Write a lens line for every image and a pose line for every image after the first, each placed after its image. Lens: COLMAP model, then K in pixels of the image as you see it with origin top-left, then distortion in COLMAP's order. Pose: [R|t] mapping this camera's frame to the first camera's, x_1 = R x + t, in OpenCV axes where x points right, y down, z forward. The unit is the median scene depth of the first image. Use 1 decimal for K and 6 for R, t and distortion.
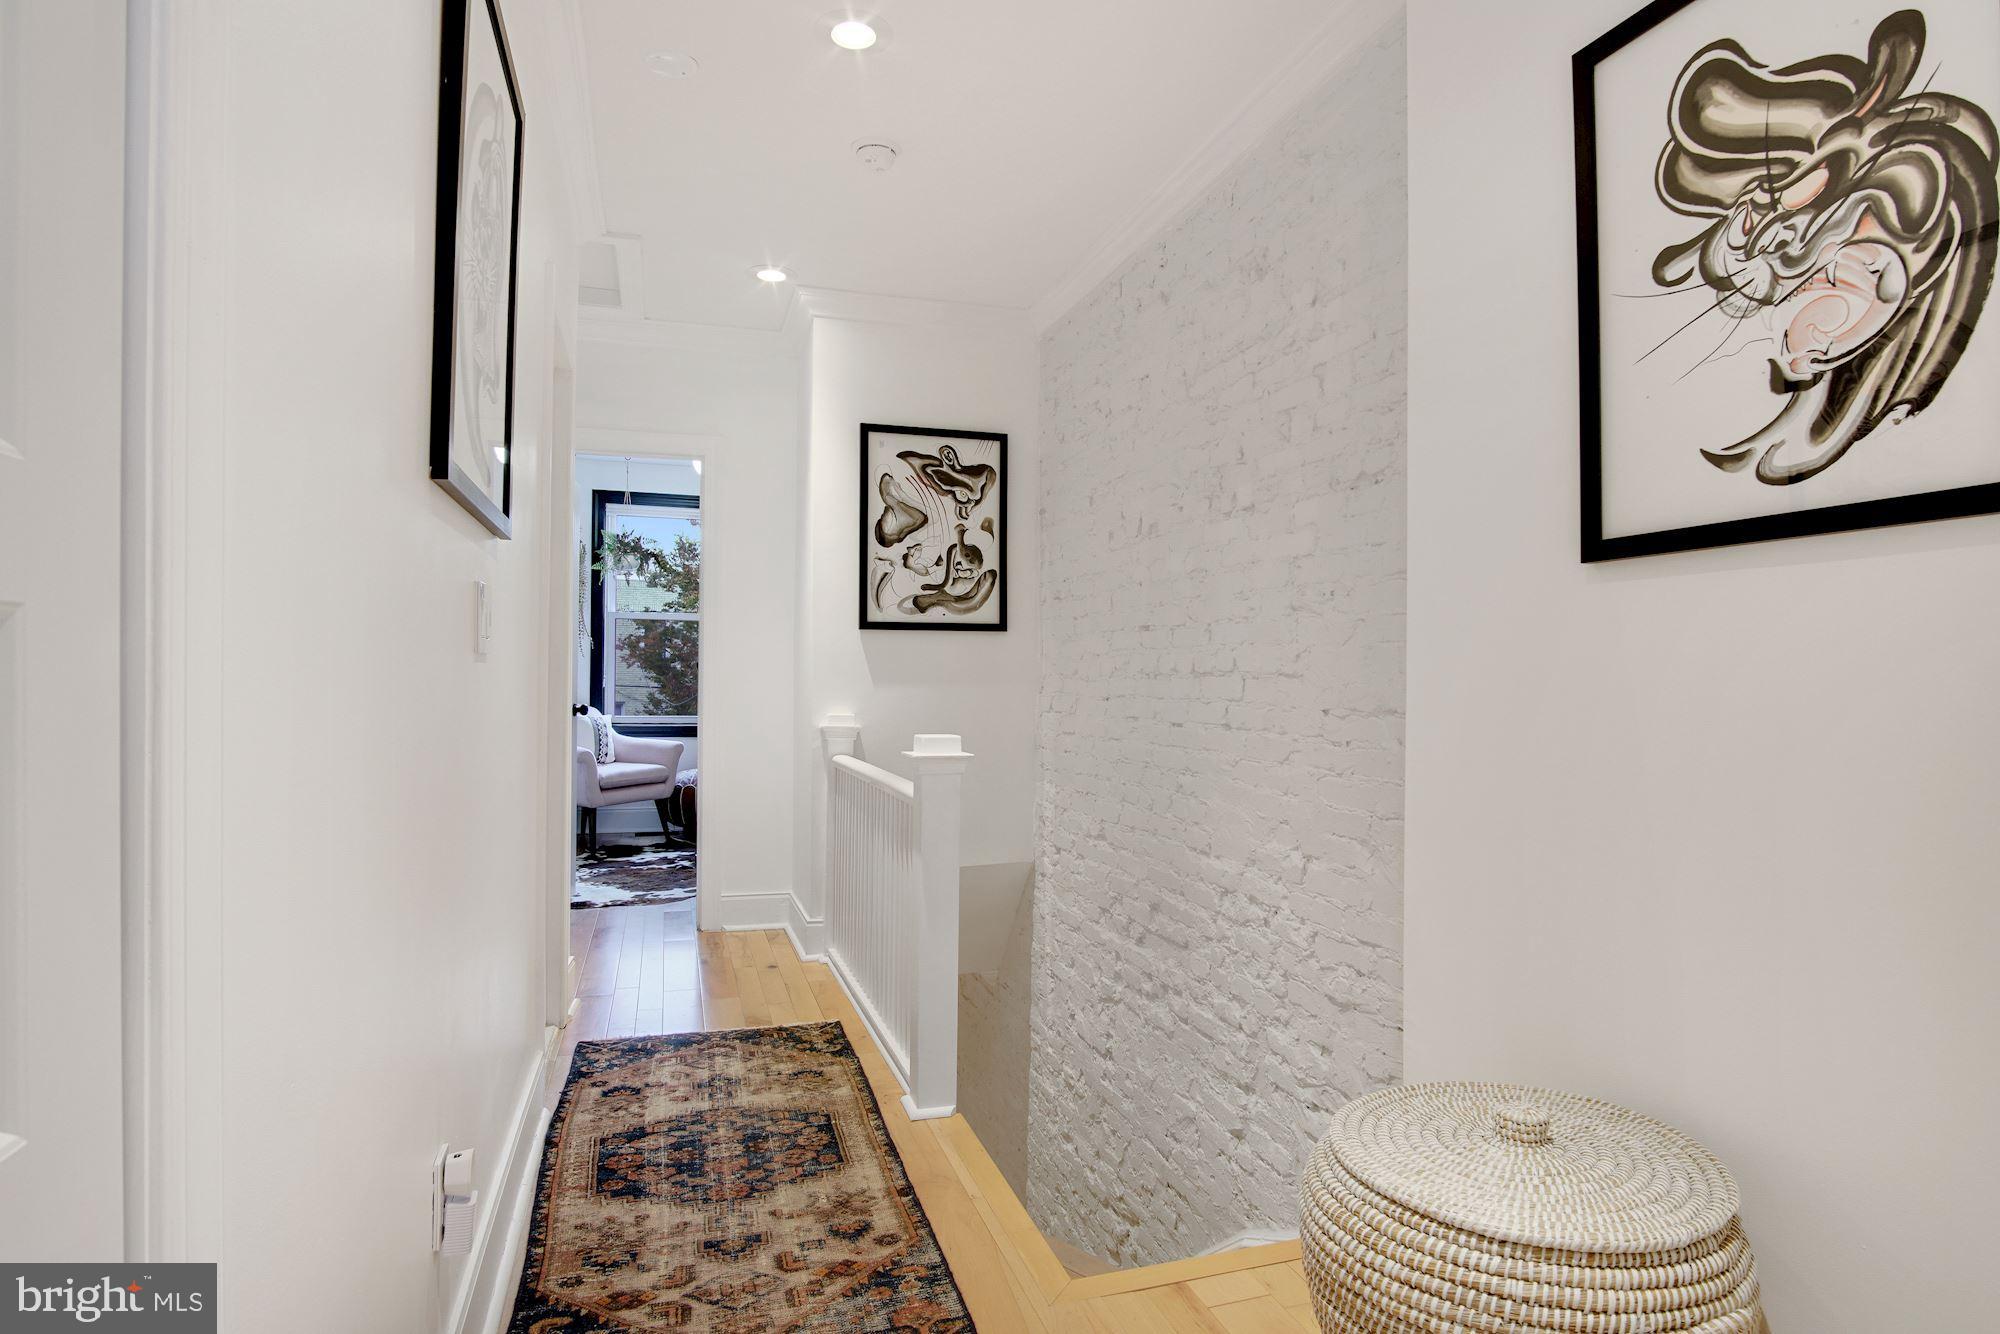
lens RADIAL K [[1077.4, 0, 1002.8], [0, 1077.4, 671.0], [0, 0, 1]] dist [-0.029352, 0.002959]
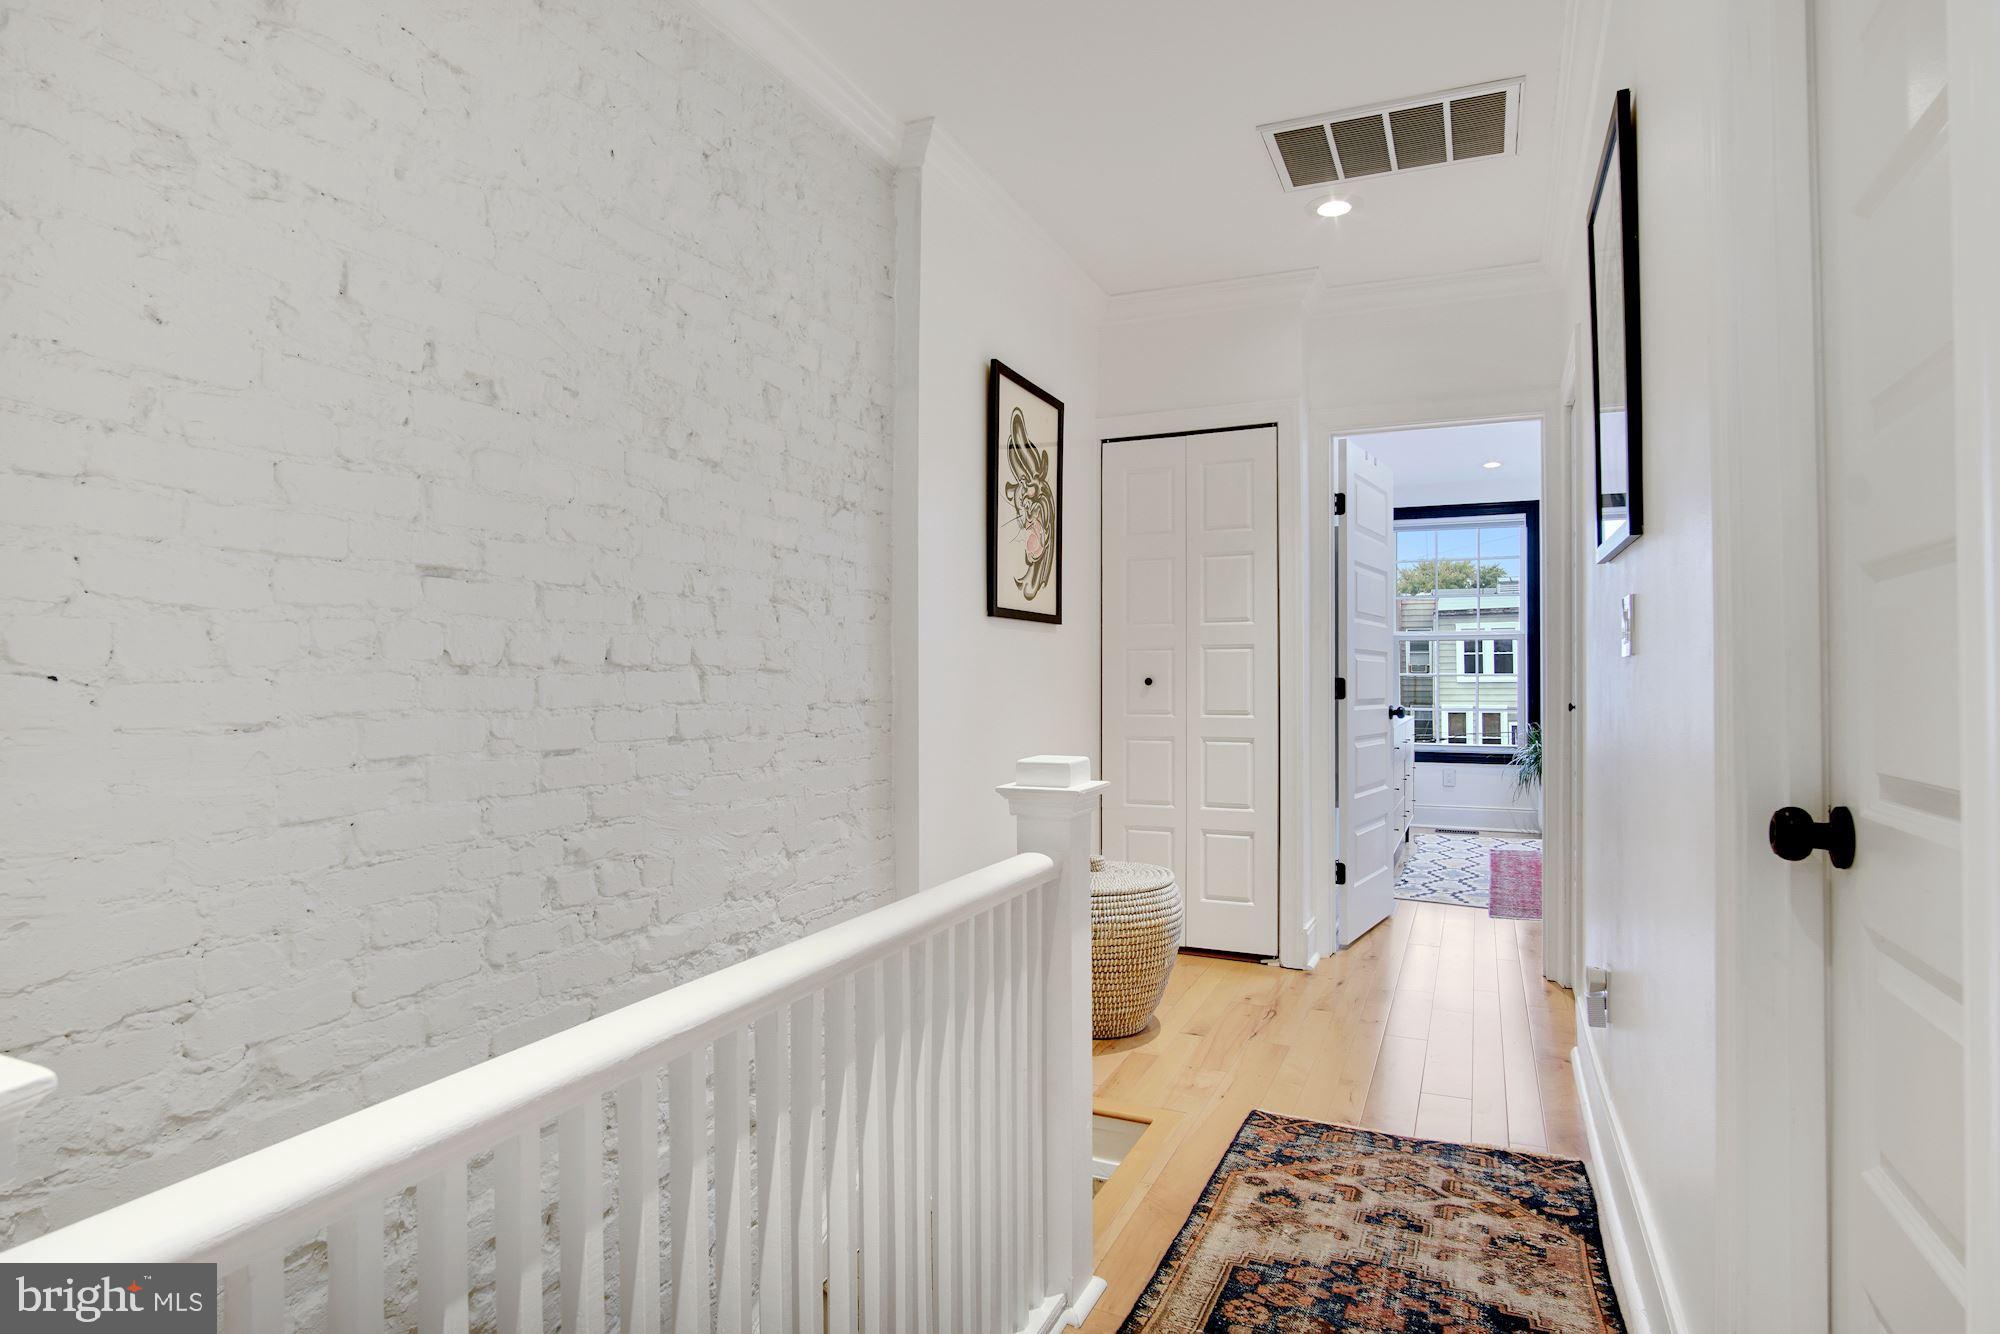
lens RADIAL K [[1083.9, 0, 1012.2], [0, 1083.9, 652.0], [0, 0, 1]] dist [-0.026401, 0.002150]
pose [[-0.756887, 0.011544, 0.653444, -0.640707], [-0.004935, 0.999715, -0.023377, 0.010757], [-0.653527, -0.020918, -0.756614, 1.985376]]
